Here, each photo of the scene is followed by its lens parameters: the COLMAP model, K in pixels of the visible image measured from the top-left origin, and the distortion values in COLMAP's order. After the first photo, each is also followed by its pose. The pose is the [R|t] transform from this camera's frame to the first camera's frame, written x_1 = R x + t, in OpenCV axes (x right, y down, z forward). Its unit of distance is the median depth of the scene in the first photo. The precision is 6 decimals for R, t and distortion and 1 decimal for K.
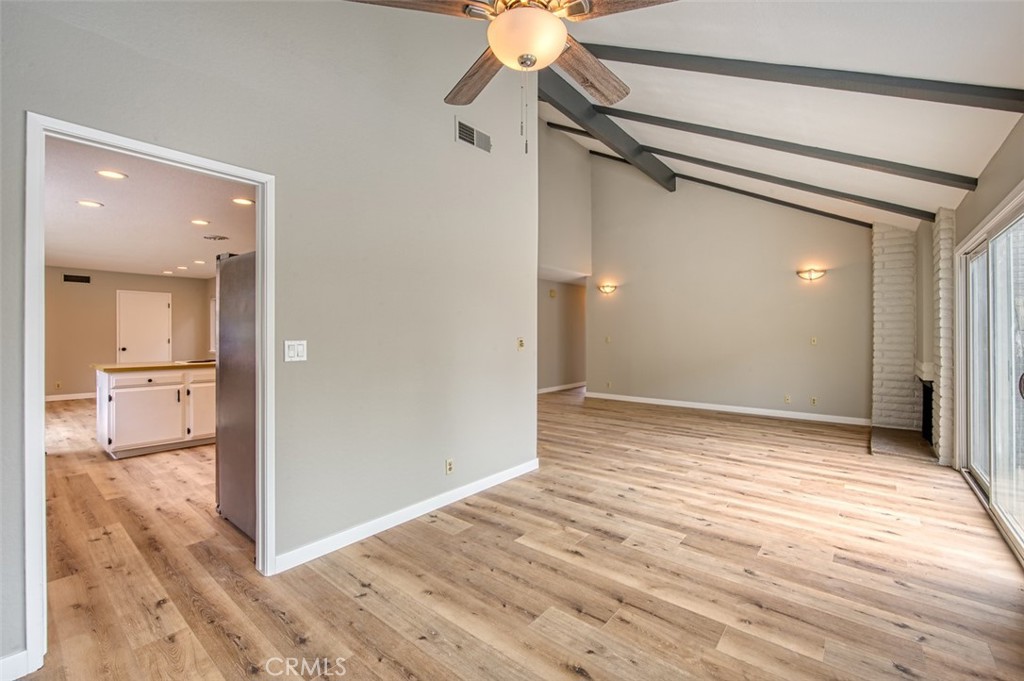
lens RADIAL K [[431.5, 0, 516.5], [0, 431.5, 336.8], [0, 0, 1]] dist [-0.000655, -0.000197]
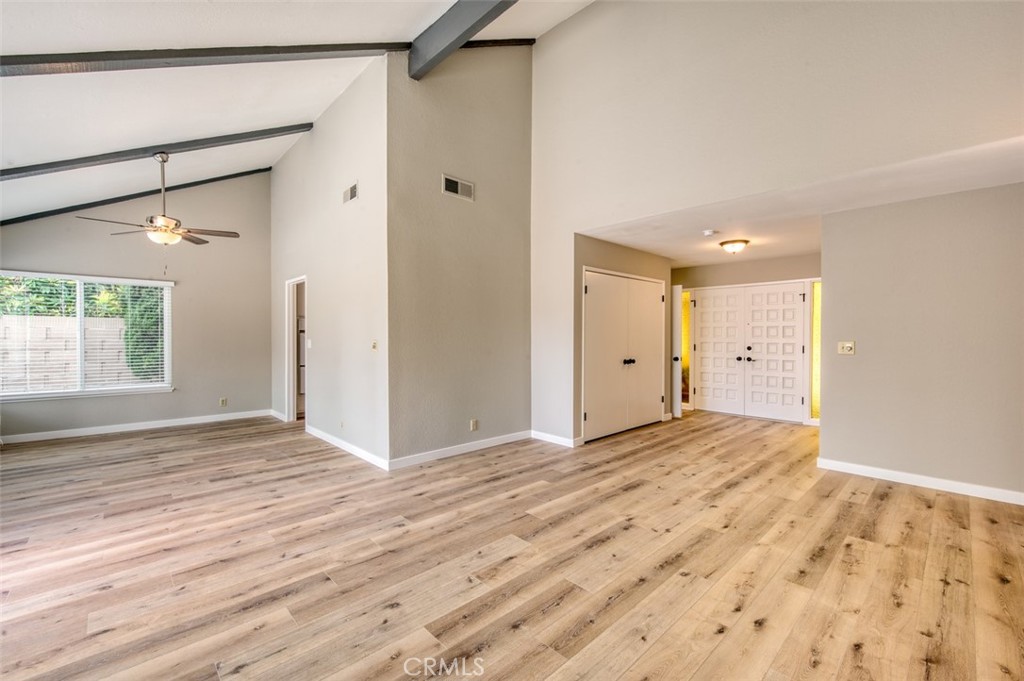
lens RADIAL K [[423.8, 0, 513.4], [0, 423.8, 338.7], [0, 0, 1]] dist [-0.004315, 0.000237]
pose [[-0.121226, 0.010729, -0.992567, 1.221784], [-0.006114, 0.999915, 0.011556, -0.017678], [0.992606, 0.007470, -0.121151, 1.748744]]
